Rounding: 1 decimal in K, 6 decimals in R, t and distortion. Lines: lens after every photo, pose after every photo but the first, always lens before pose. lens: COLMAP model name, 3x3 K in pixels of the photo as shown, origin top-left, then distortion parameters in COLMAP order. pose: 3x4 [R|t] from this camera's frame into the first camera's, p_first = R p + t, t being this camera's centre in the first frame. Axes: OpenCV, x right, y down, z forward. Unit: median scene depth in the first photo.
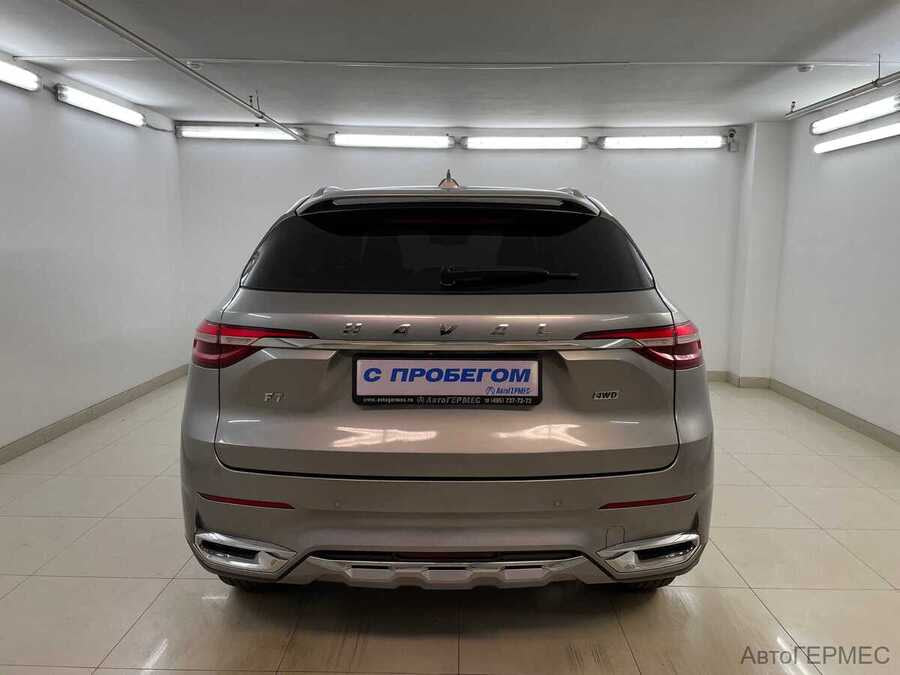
lens RADIAL K [[675.7, 0, 452.8], [0, 675.7, 335.9], [0, 0, 1]] dist [0.073602, -0.091689]
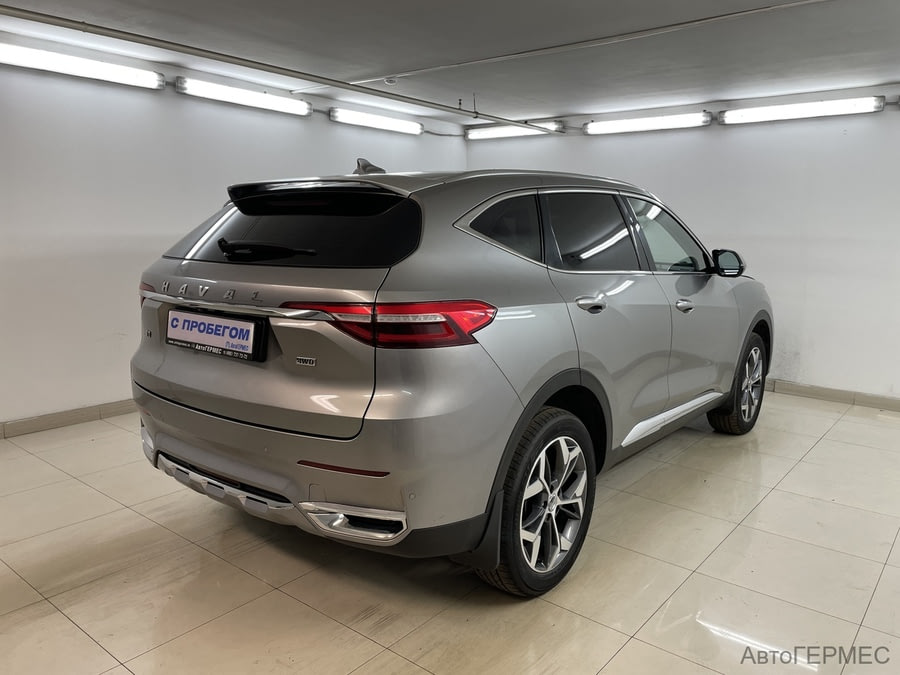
lens RADIAL K [[675.7, 0, 444.7], [0, 675.7, 341.9], [0, 0, 1]] dist [0.073602, -0.091689]
pose [[0.785427, 0.102983, -0.610327, 0.791449], [-0.092017, 0.994532, 0.049395, -0.013562], [0.612077, 0.017365, 0.790608, 0.204642]]
